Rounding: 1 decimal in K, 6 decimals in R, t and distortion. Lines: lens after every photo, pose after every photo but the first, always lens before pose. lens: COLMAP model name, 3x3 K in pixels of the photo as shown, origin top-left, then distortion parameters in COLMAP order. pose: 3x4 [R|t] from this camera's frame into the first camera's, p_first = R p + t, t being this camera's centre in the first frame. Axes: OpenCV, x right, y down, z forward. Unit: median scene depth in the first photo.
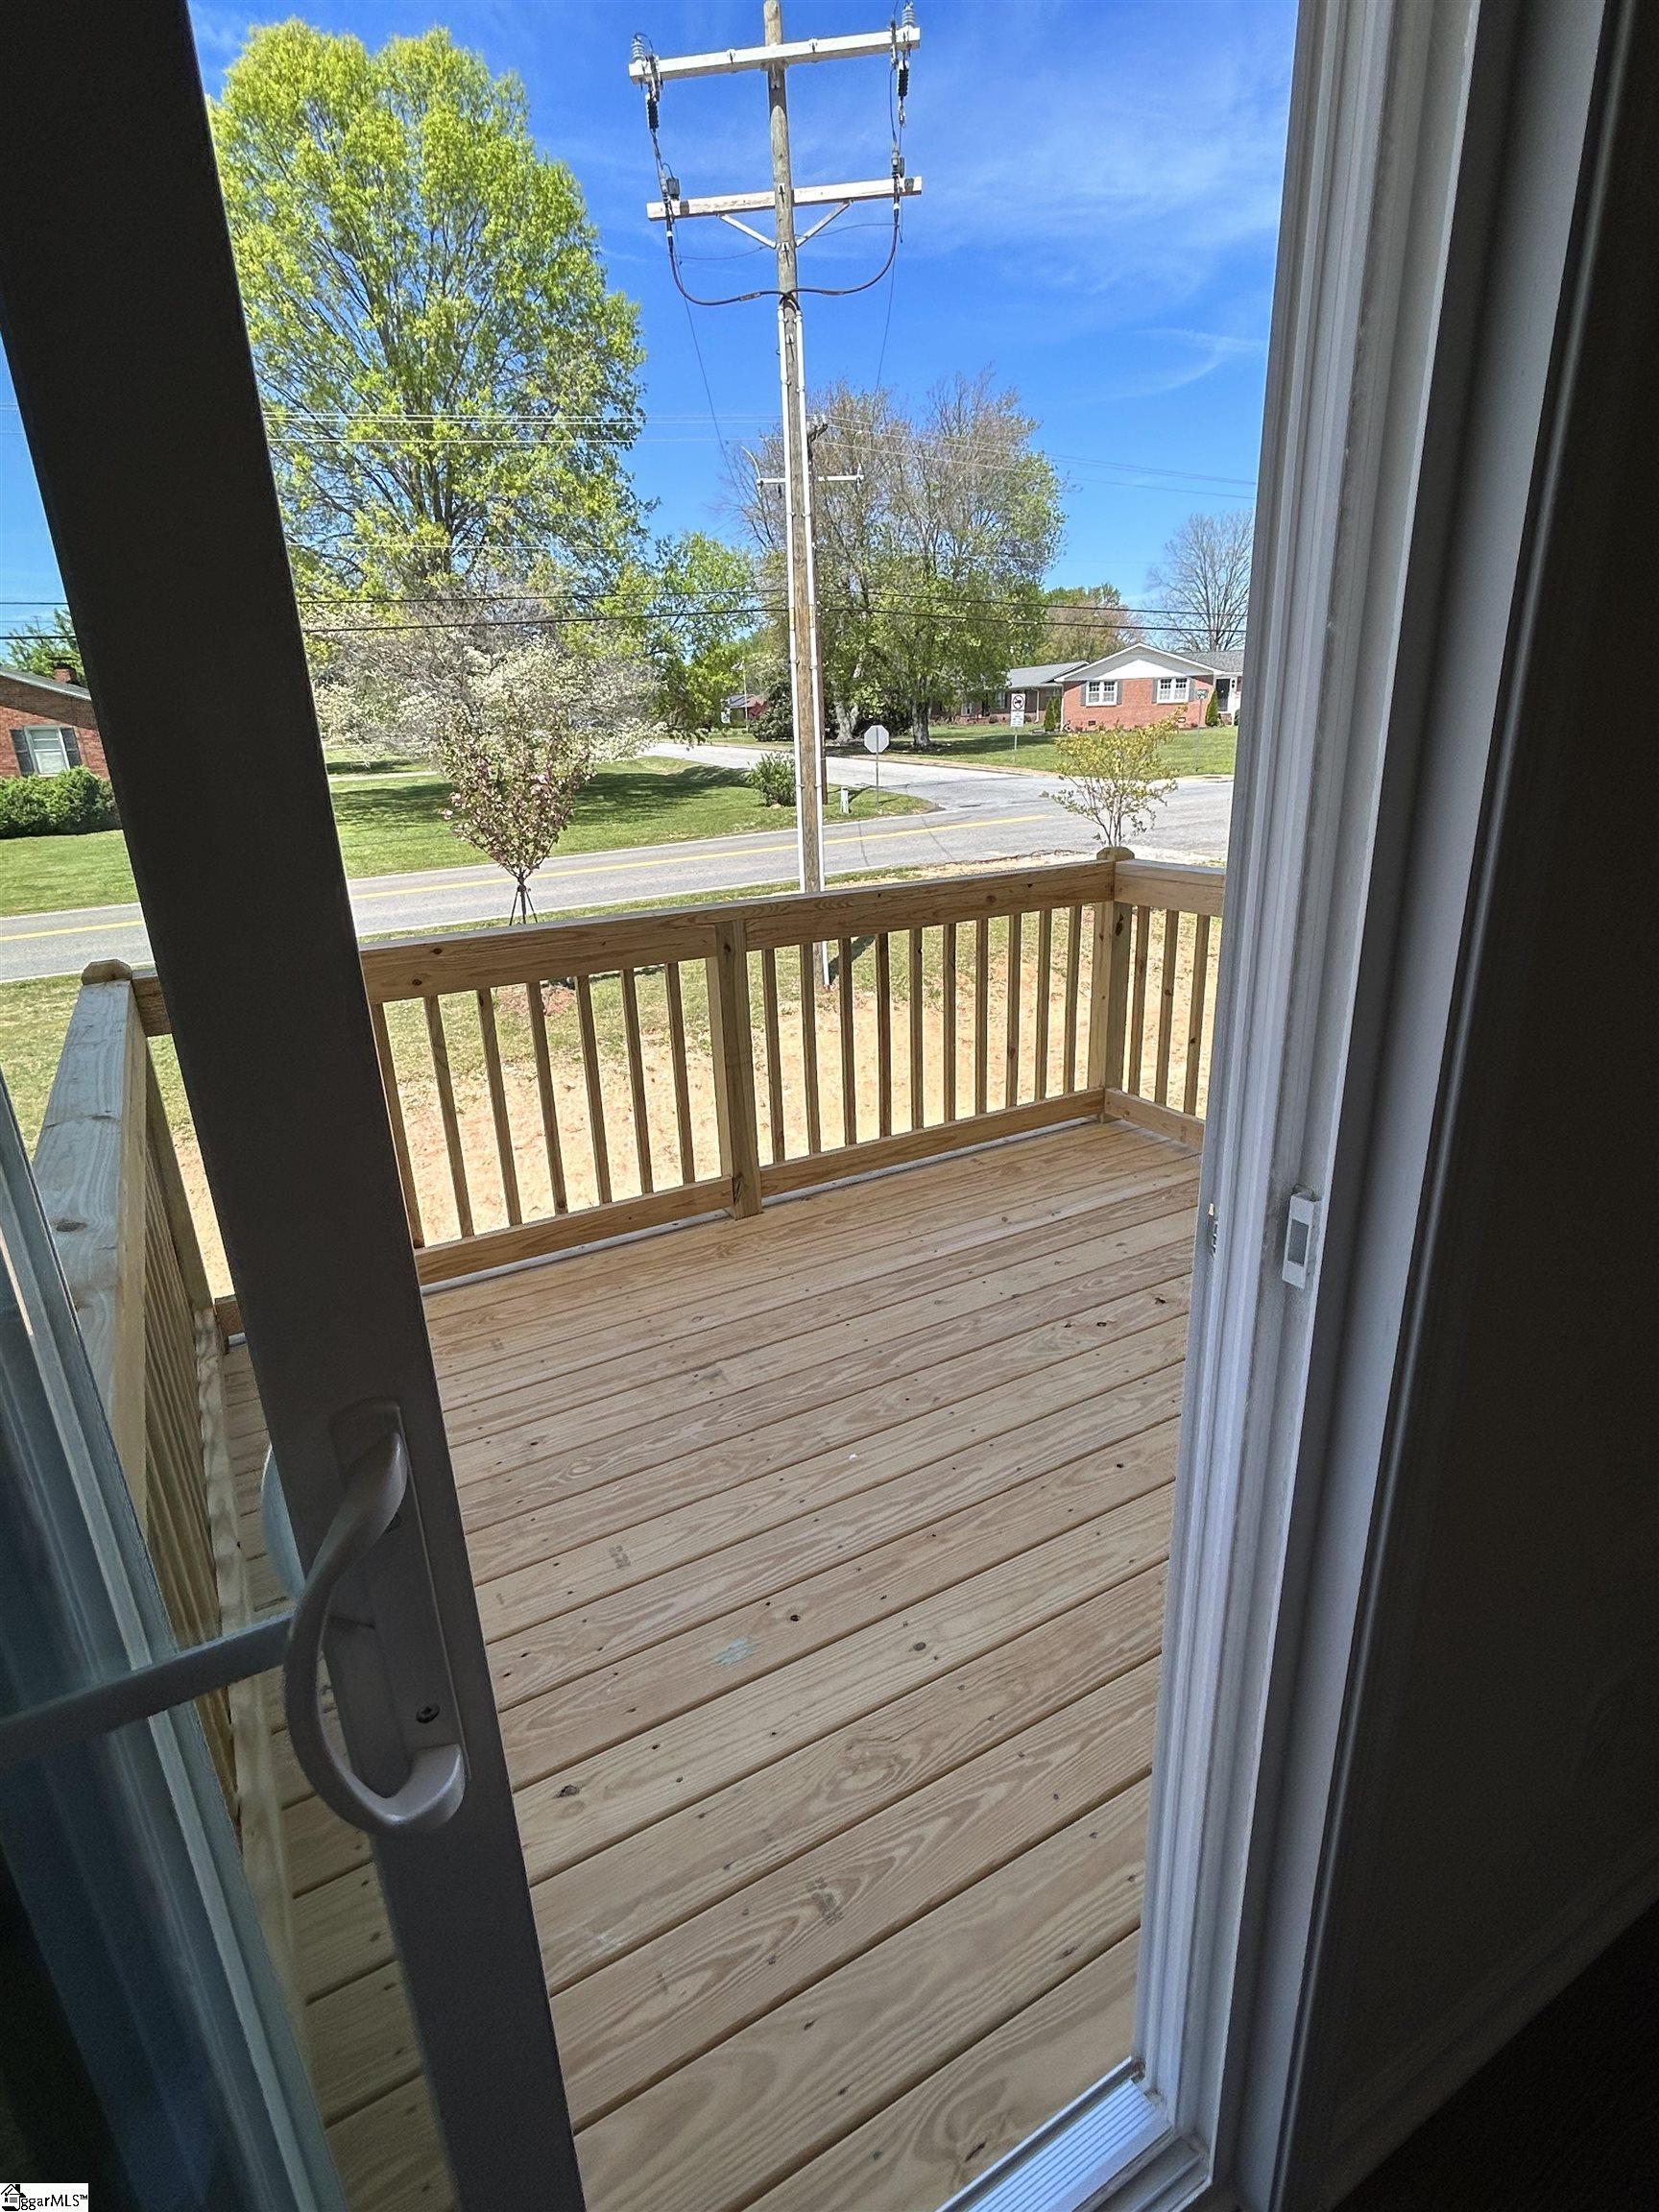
lens RADIAL K [[1106.8, 0, 826.2], [0, 1106.8, 1116.5], [0, 0, 1]] dist [-0.001247, 0.000580]
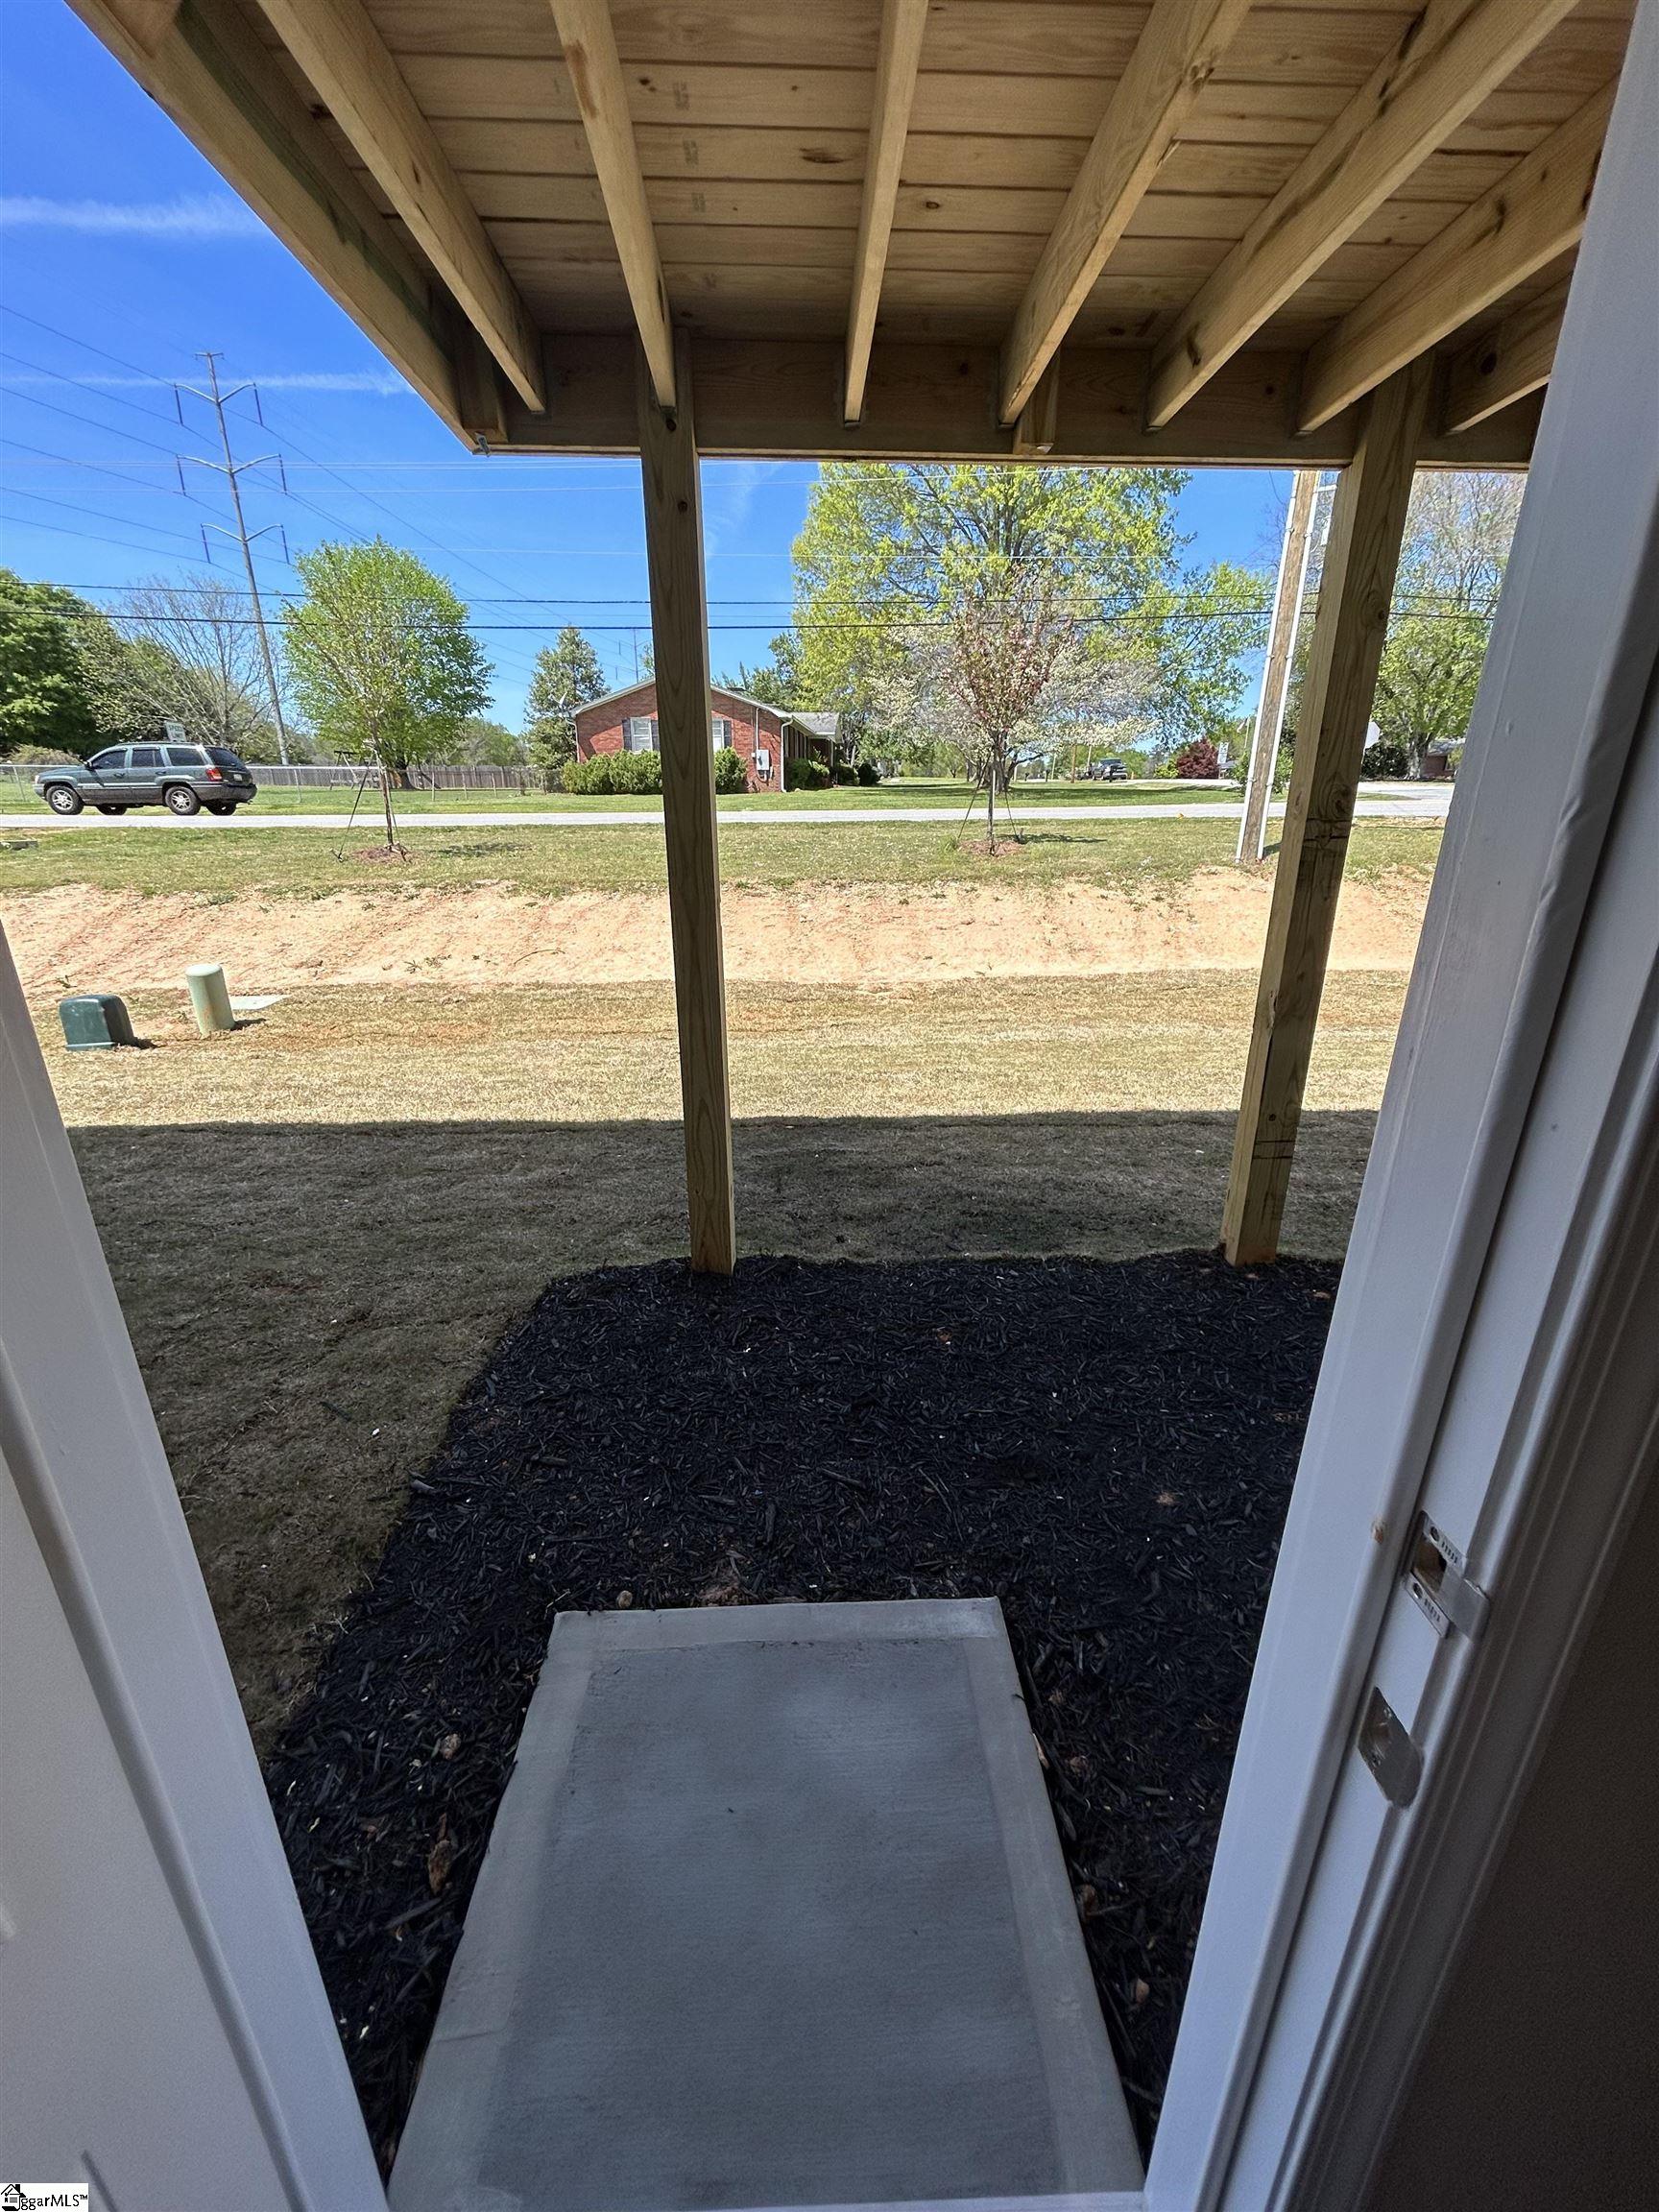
lens RADIAL K [[887.5, 0, 832.3], [0, 887.5, 1108.7], [0, 0, 1]] dist [-0.000277, 0.000030]
pose [[0.886751, 0.190898, -0.420988, 0.157607], [-0.189170, 0.980852, 0.046309, 0.577322], [0.421767, 0.038573, 0.905883, 0.290187]]
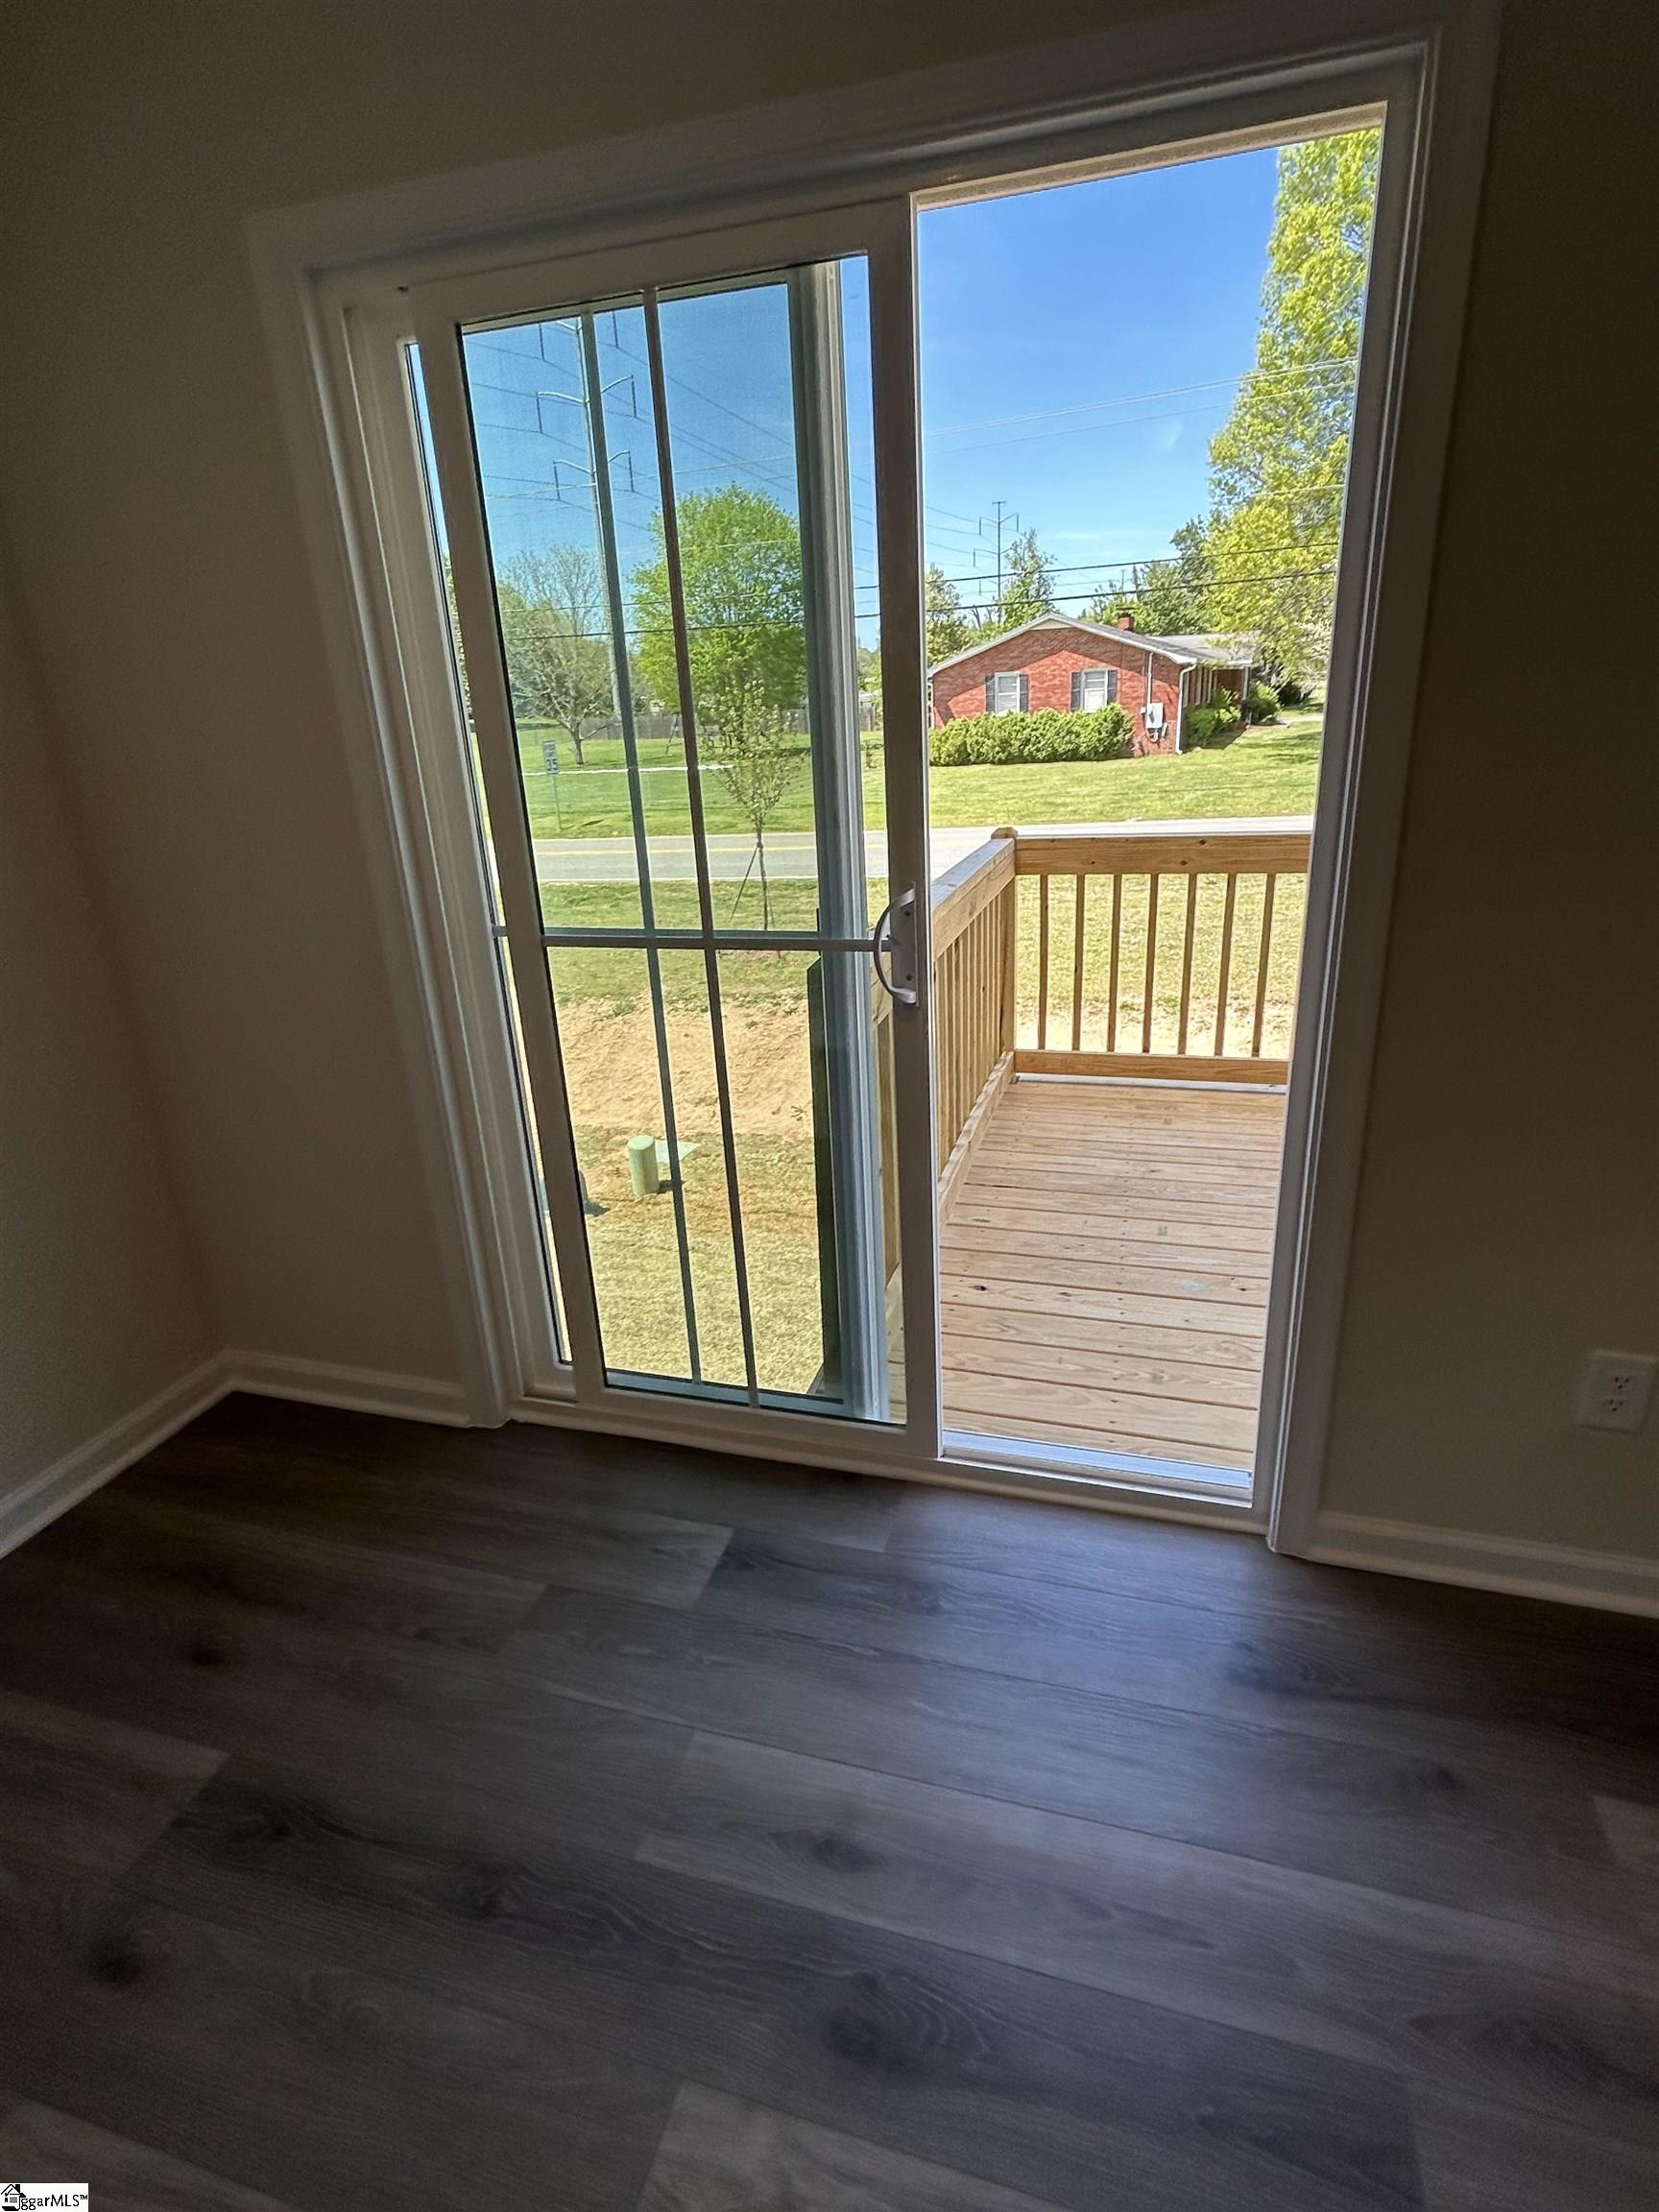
lens RADIAL K [[1111.5, 0, 842.1], [0, 1111.5, 1104.3], [0, 0, 1]] dist [-0.006349, 0.005190]
pose [[0.693163, 0.249705, -0.676145, 0.253387], [-0.223207, 0.966324, 0.128046, 0.064463], [0.685349, 0.062164, 0.725557, -0.219780]]
